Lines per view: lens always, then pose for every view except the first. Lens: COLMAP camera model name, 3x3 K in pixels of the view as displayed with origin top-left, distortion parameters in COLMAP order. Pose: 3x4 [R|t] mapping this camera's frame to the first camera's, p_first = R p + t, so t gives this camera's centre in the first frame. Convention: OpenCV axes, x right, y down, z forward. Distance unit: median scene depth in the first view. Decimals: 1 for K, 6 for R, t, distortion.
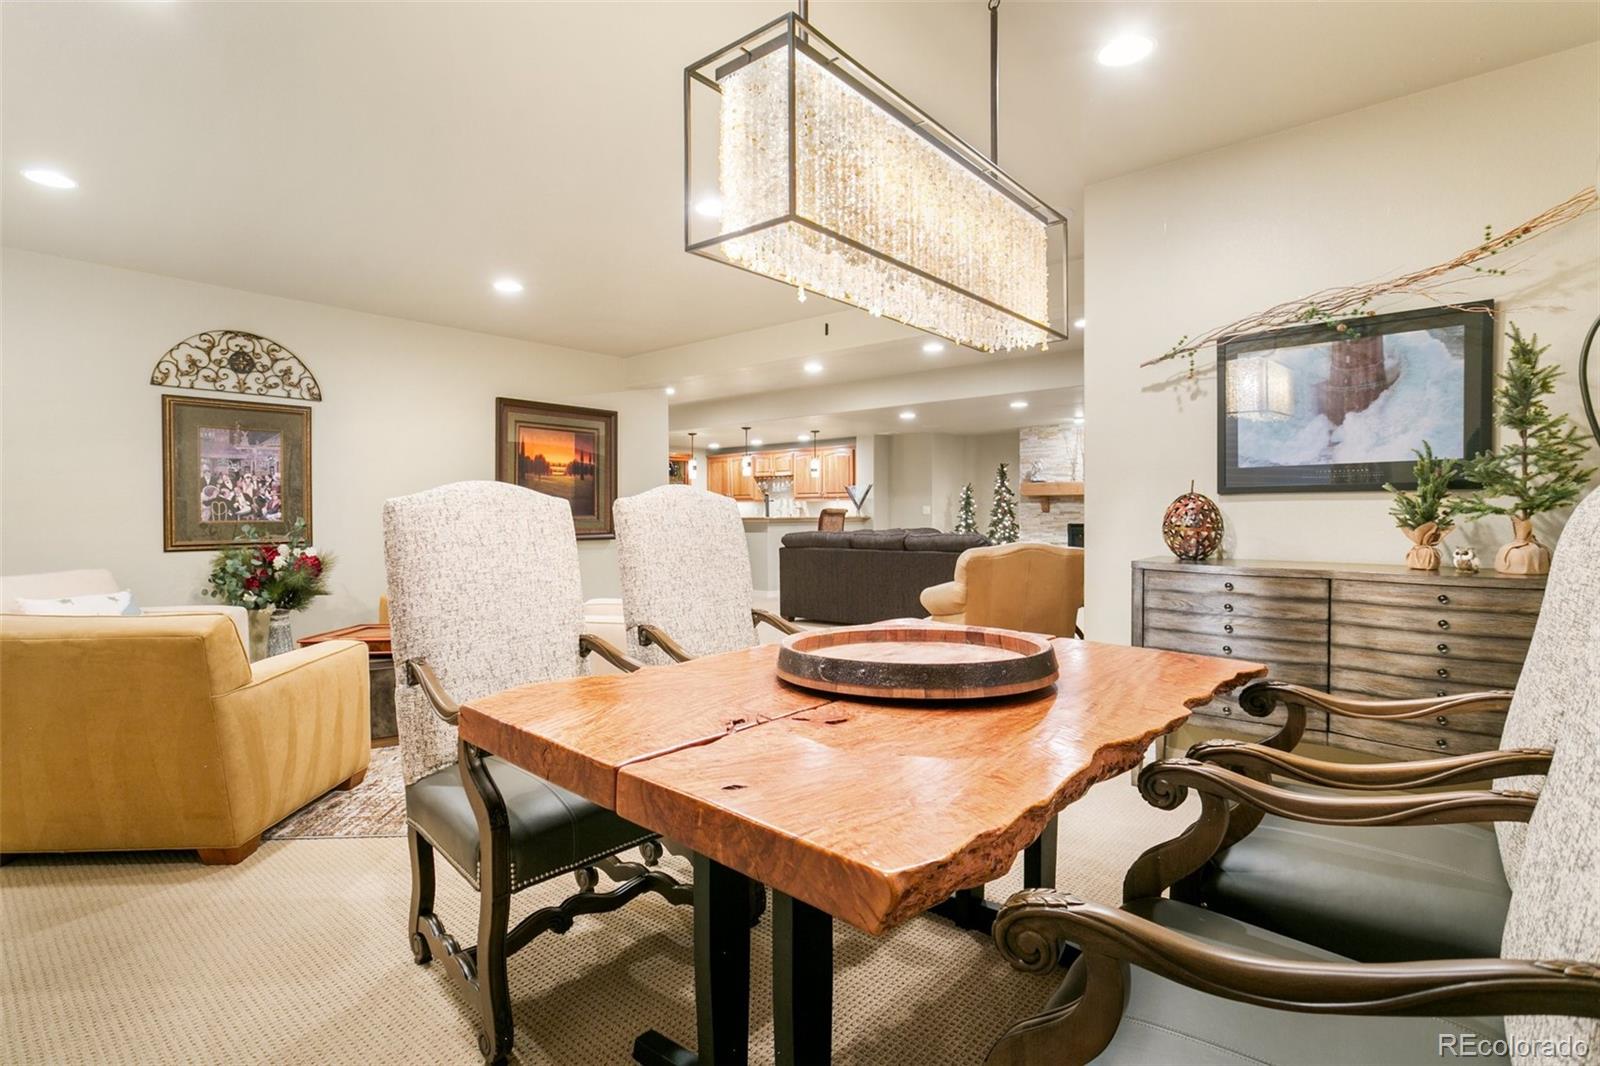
lens RADIAL K [[784.2, 0, 800.0], [0, 784.2, 533.0], [0, 0, 1]] dist [-0.000514, 0.000416]
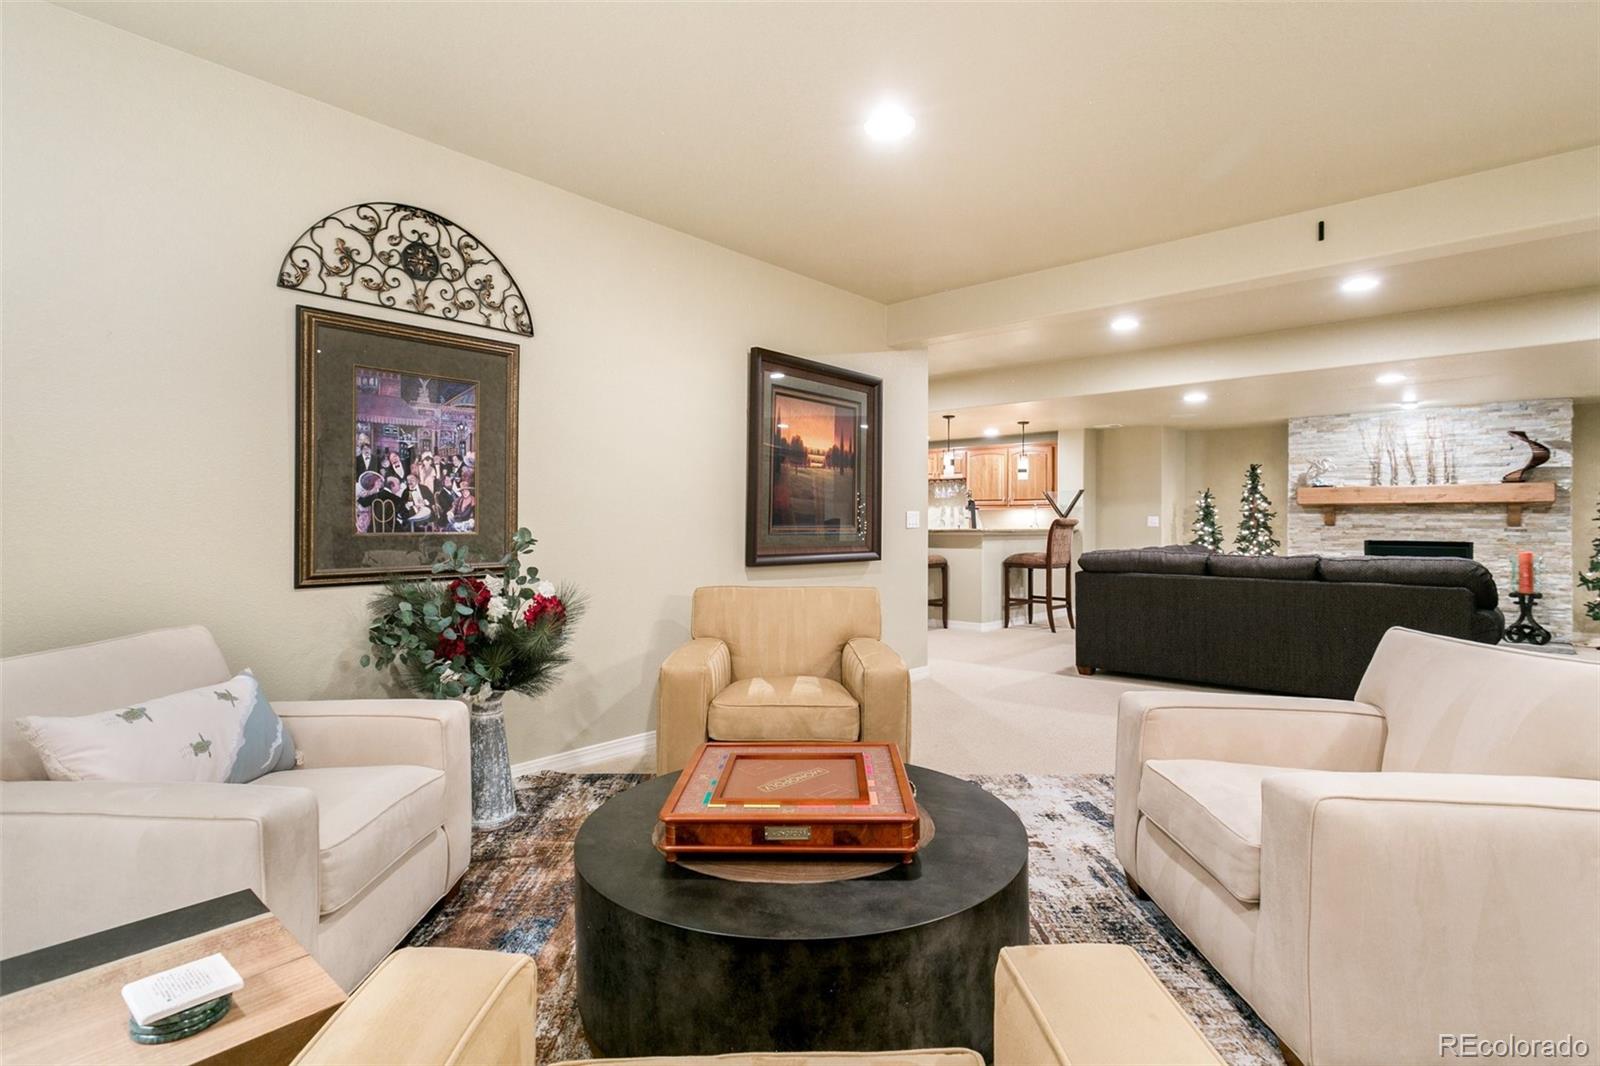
lens RADIAL K [[784.2, 0, 800.0], [0, 784.2, 533.0], [0, 0, 1]] dist [-0.000514, 0.000416]
pose [[0.999792, 0.007512, -0.018982, -0.412080], [-0.007755, 0.999889, -0.012723, -0.010022], [0.018884, 0.012868, 0.999739, 0.419313]]
